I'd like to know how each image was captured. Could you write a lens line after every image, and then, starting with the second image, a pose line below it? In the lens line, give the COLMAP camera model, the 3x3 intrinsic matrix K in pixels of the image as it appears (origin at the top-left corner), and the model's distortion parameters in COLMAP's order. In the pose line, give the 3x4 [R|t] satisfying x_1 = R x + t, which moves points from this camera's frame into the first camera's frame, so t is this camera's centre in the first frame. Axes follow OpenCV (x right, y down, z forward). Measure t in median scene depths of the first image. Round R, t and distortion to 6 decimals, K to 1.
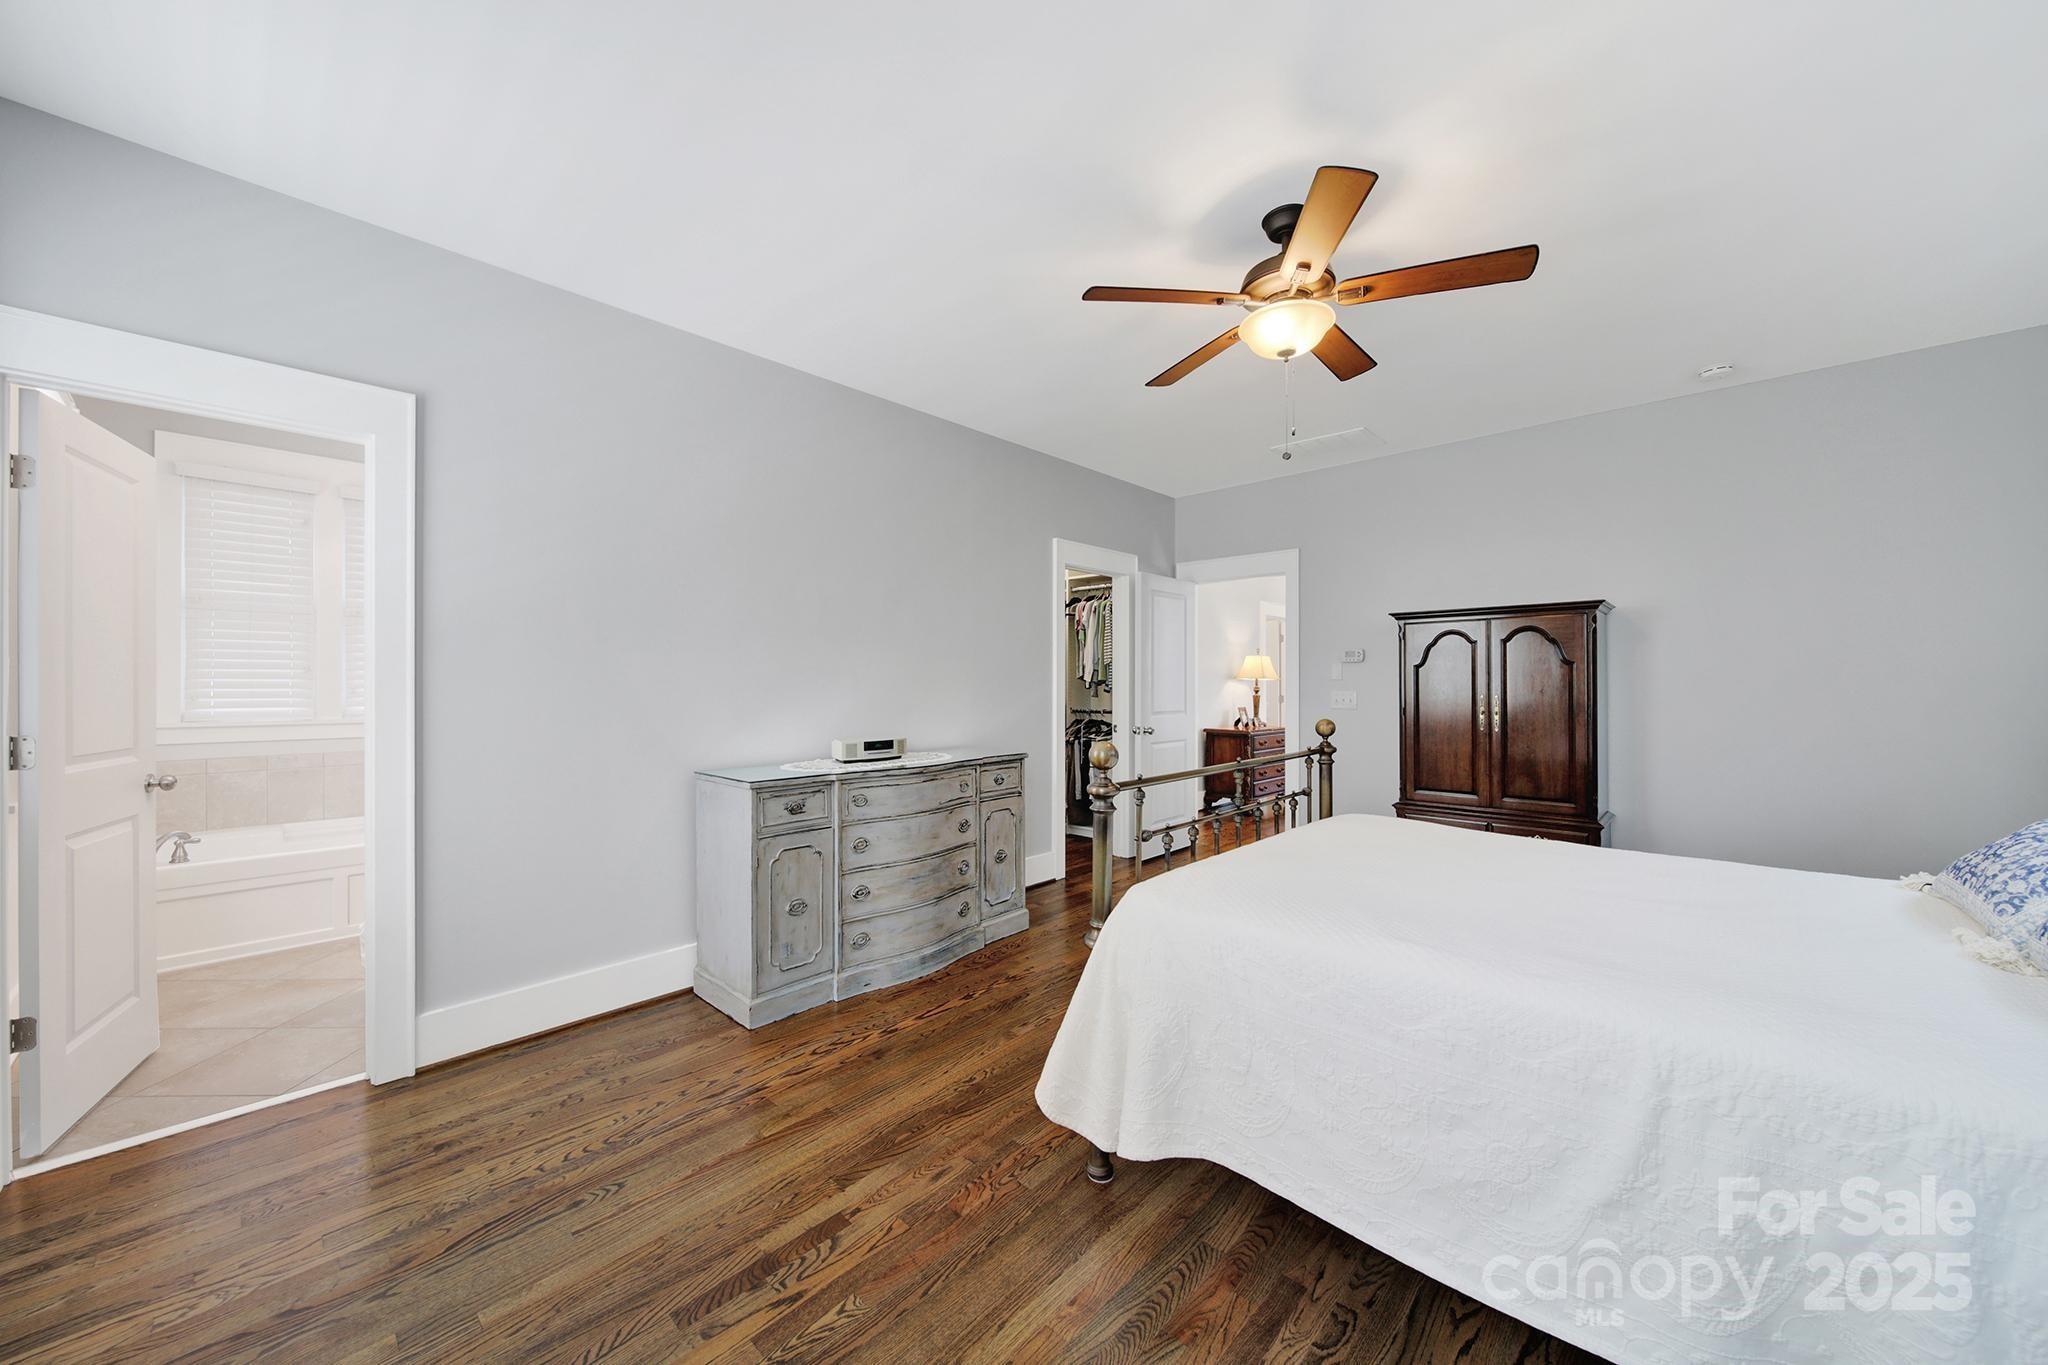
lens RADIAL K [[719.7, 0, 1024.0], [0, 719.7, 682.5], [0, 0, 1]] dist [-0.017191, -0.000054]
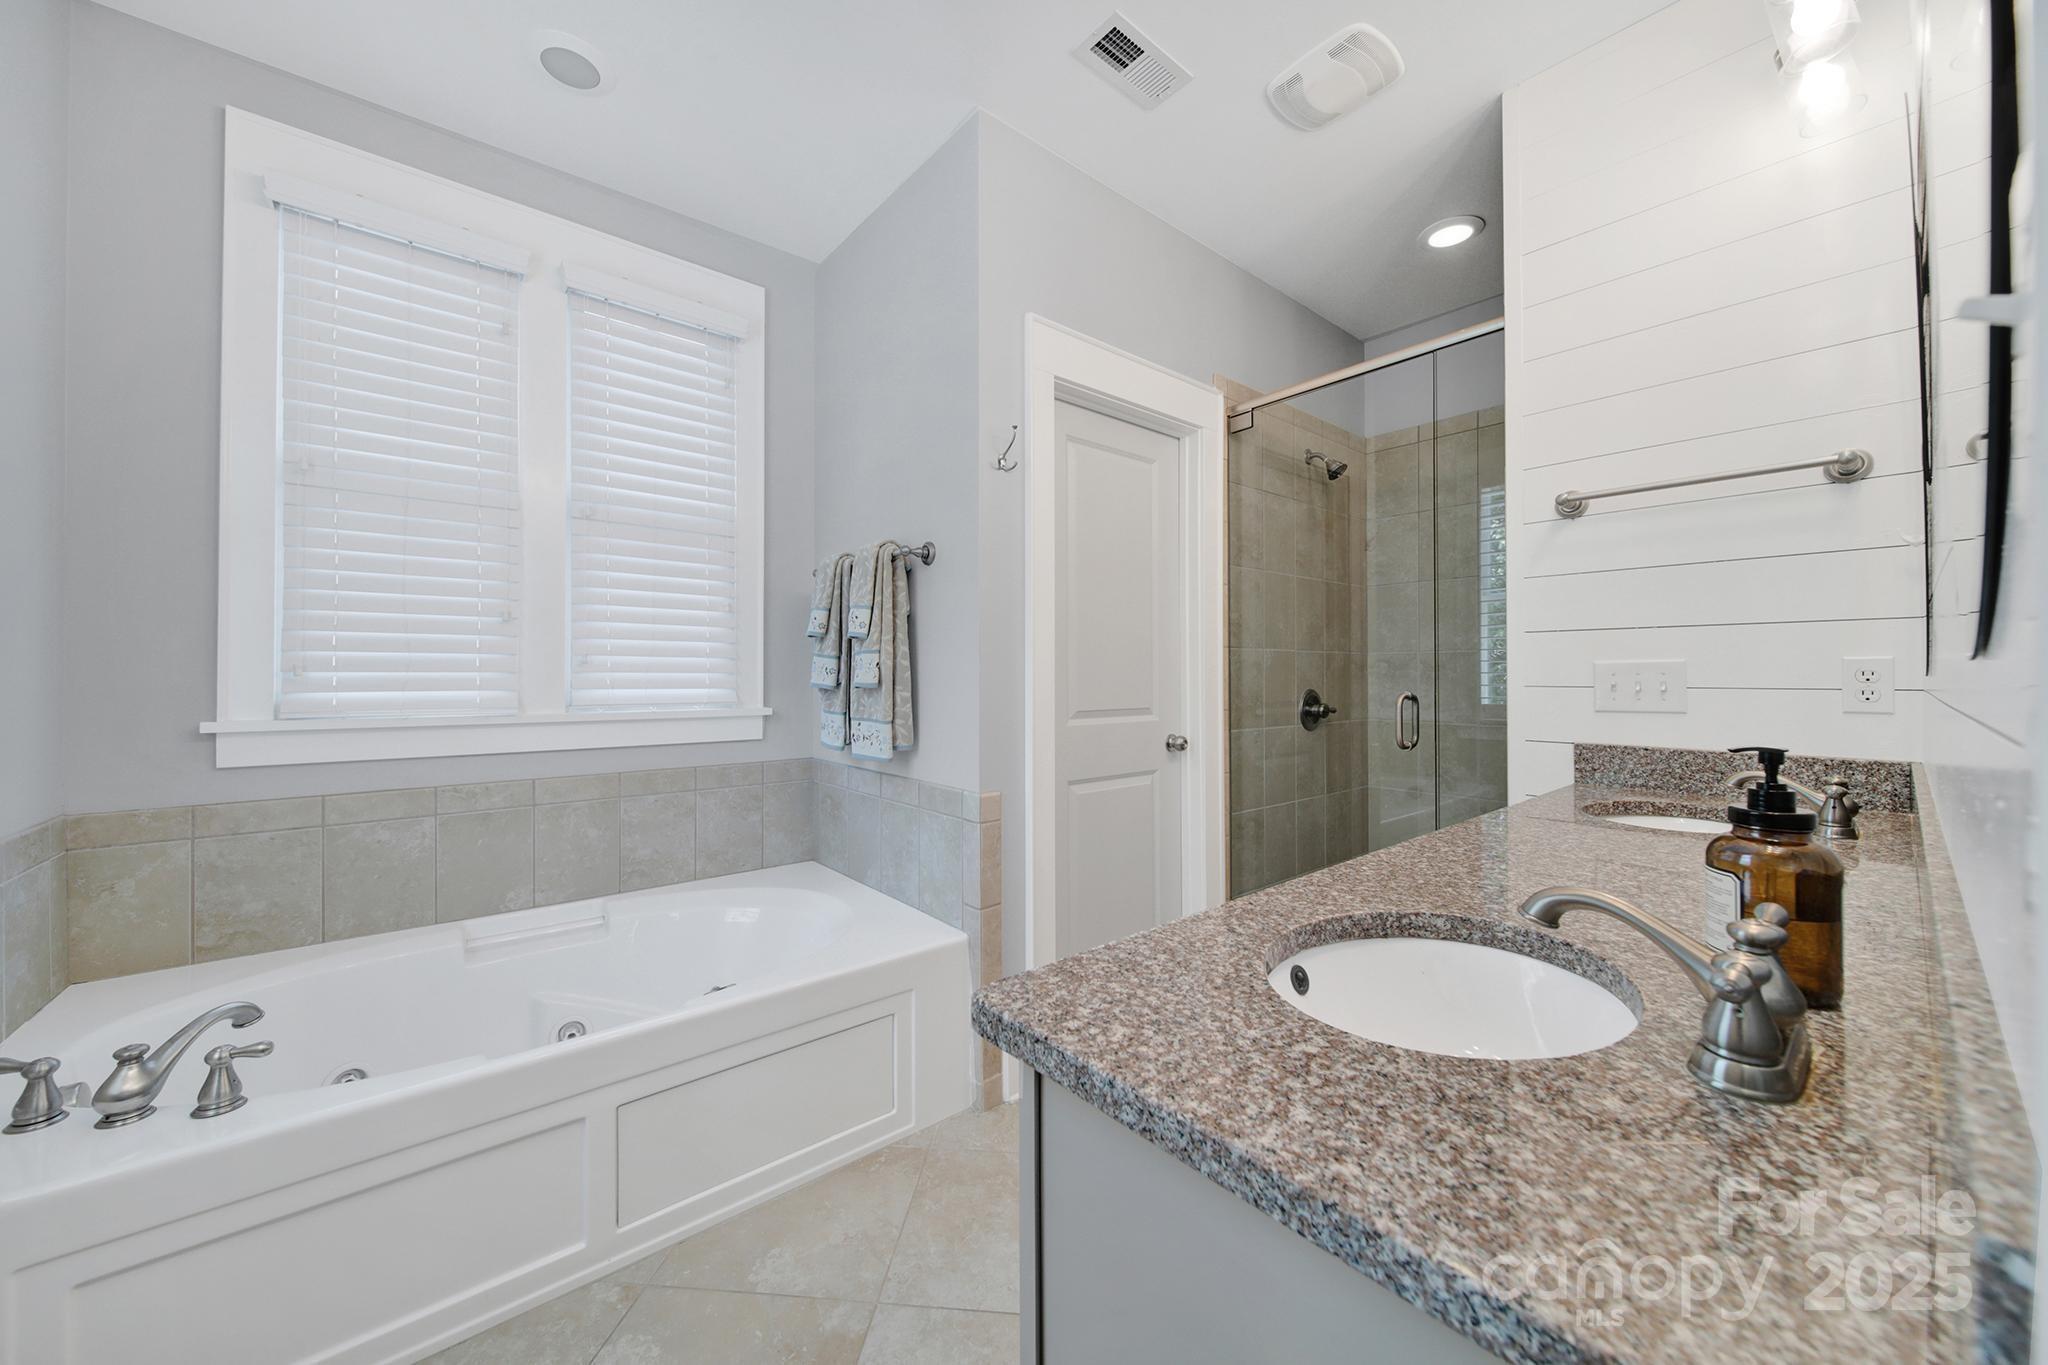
lens RADIAL K [[726.3, 0, 1026.3], [0, 726.3, 672.5], [0, 0, 1]] dist [-0.013242, -0.000160]
pose [[0.991440, -0.003646, -0.130515, -0.612647], [0.002927, 0.999979, -0.005703, 0.027817], [0.130533, 0.005272, 0.991430, 0.568403]]
